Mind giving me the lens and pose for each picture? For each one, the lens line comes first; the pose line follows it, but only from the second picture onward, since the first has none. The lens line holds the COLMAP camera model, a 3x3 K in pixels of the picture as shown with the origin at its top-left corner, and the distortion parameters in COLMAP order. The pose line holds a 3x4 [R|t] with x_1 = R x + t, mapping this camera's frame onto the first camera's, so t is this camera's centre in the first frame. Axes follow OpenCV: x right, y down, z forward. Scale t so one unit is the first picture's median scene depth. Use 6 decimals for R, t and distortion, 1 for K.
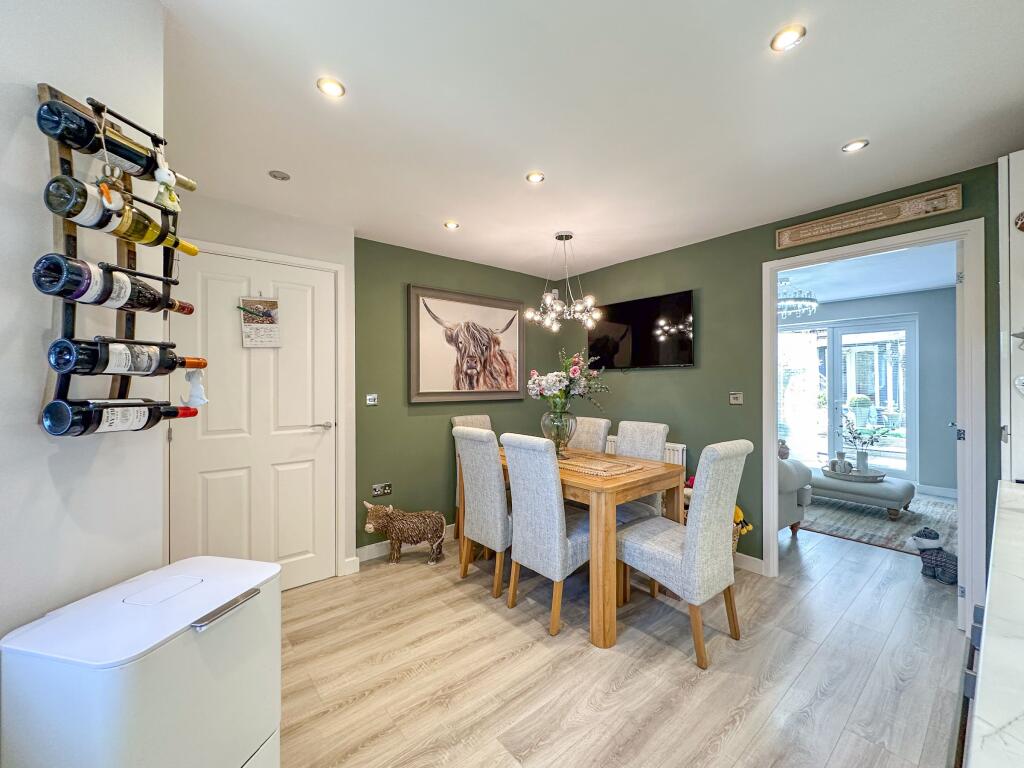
lens RADIAL K [[410.2, 0, 515.9], [0, 410.2, 380.6], [0, 0, 1]] dist [0.001094, 0.000147]
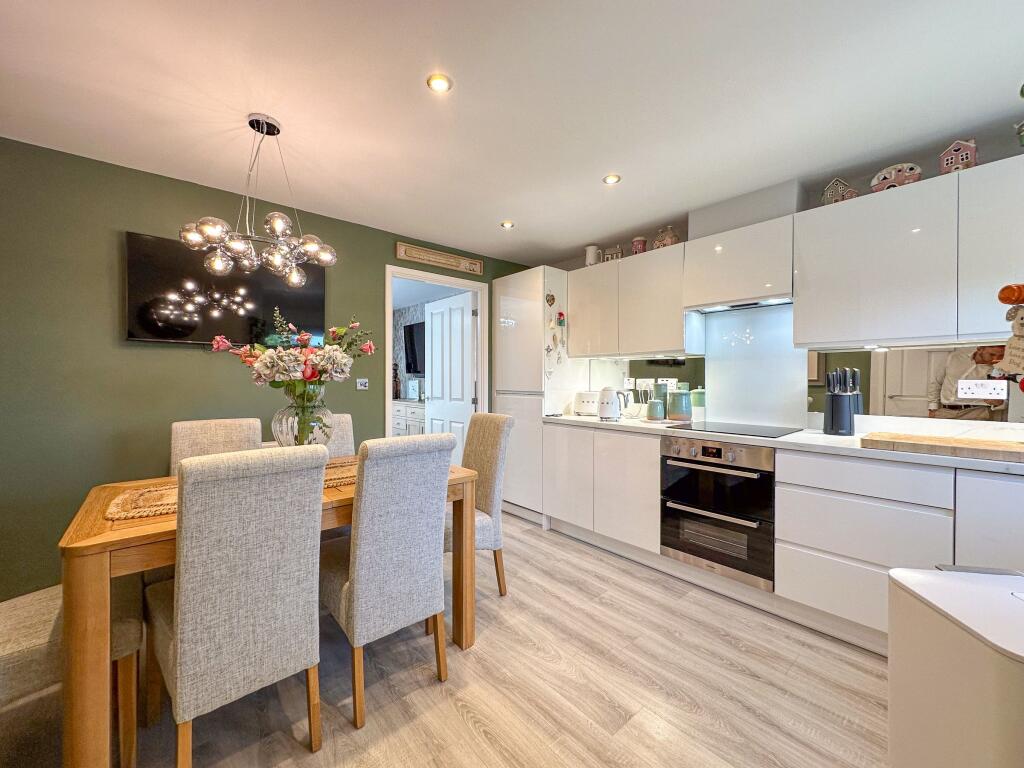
lens RADIAL K [[406.0, 0, 505.1], [0, 406.0, 381.2], [0, 0, 1]] dist [-0.002414, -0.000024]
pose [[0.005648, 0.001289, 0.999983, -0.582762], [-0.005721, 0.999983, -0.001257, 0.039333], [-0.999968, -0.005714, 0.005655, 0.745827]]
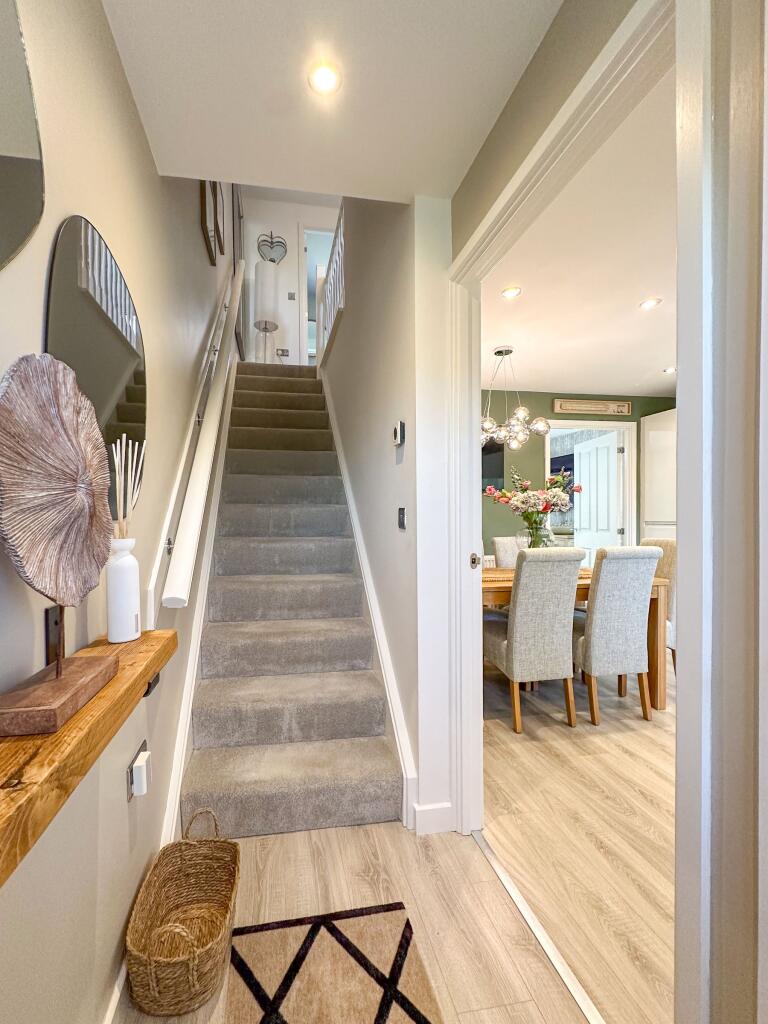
lens RADIAL K [[419.5, 0, 340.9], [0, 419.5, 522.9], [0, 0, 1]] dist [0.000477, 0.000008]
pose [[0.519089, -0.011394, 0.854644, -1.121925], [-0.001130, 0.999901, 0.014017, 0.054920], [-0.854719, -0.008242, 0.519025, 0.955079]]
